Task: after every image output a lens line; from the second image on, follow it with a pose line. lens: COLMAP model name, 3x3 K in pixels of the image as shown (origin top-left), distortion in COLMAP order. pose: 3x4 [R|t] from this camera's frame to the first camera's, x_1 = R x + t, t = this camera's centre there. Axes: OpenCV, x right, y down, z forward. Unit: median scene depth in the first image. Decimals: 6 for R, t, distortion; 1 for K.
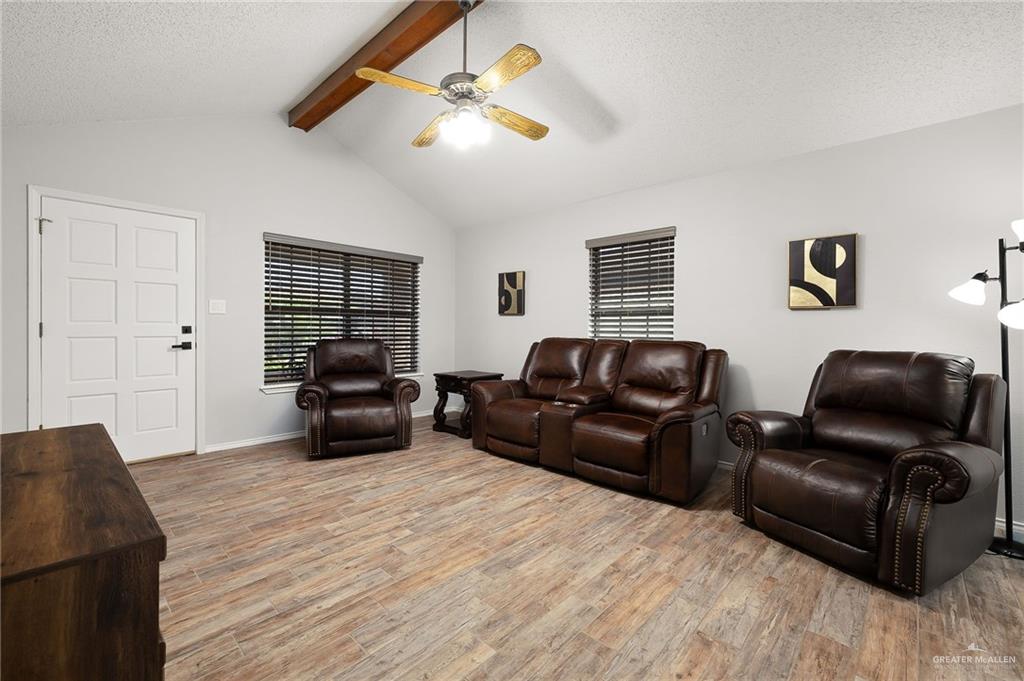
lens RADIAL K [[432.4, 0, 506.4], [0, 432.4, 331.4], [0, 0, 1]] dist [-0.000204, 0.000170]
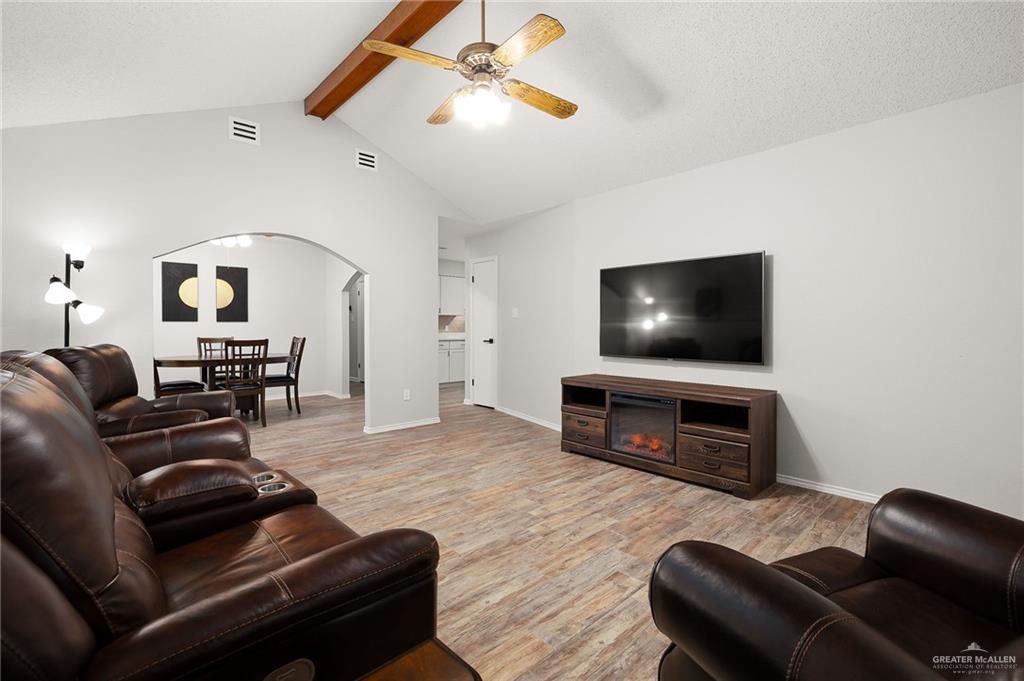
lens RADIAL K [[455.6, 0, 510.6], [0, 455.6, 327.9], [0, 0, 1]] dist [-0.002598, 0.000368]
pose [[-0.998047, -0.006921, 0.062082, -0.215270], [-0.006196, 0.999911, 0.011855, -0.015957], [-0.062158, 0.011447, -0.998001, 1.942364]]
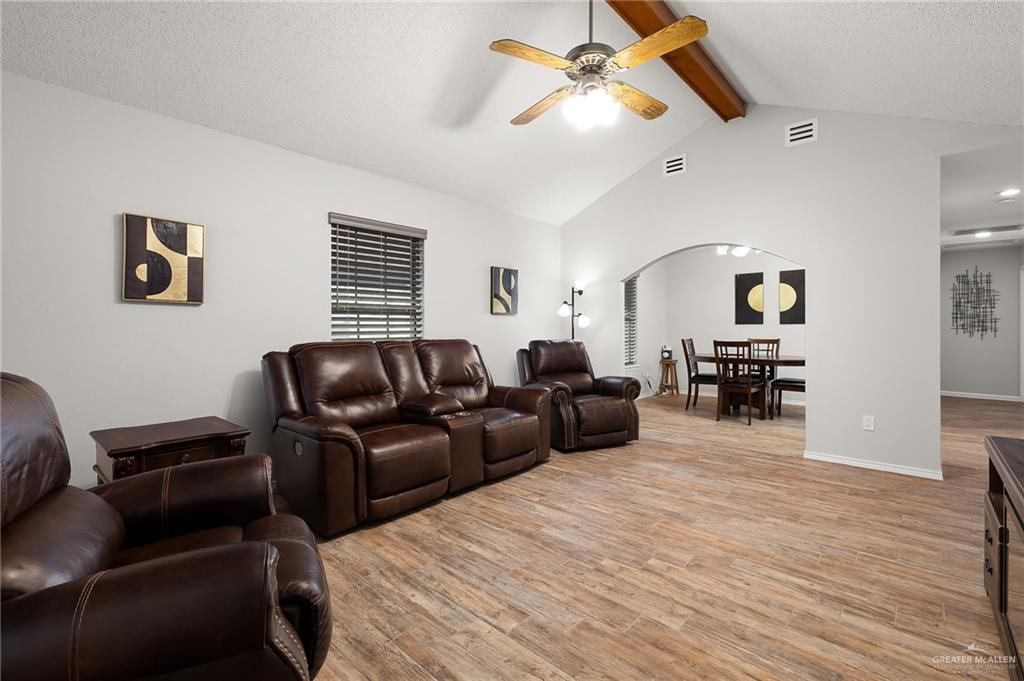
lens RADIAL K [[455.6, 0, 510.6], [0, 455.6, 327.9], [0, 0, 1]] dist [-0.002598, 0.000368]
pose [[-0.024018, -0.006879, 0.999688, -1.035848], [0.008055, 0.999943, 0.007075, -0.019231], [-0.999679, 0.008222, -0.023961, 1.182973]]
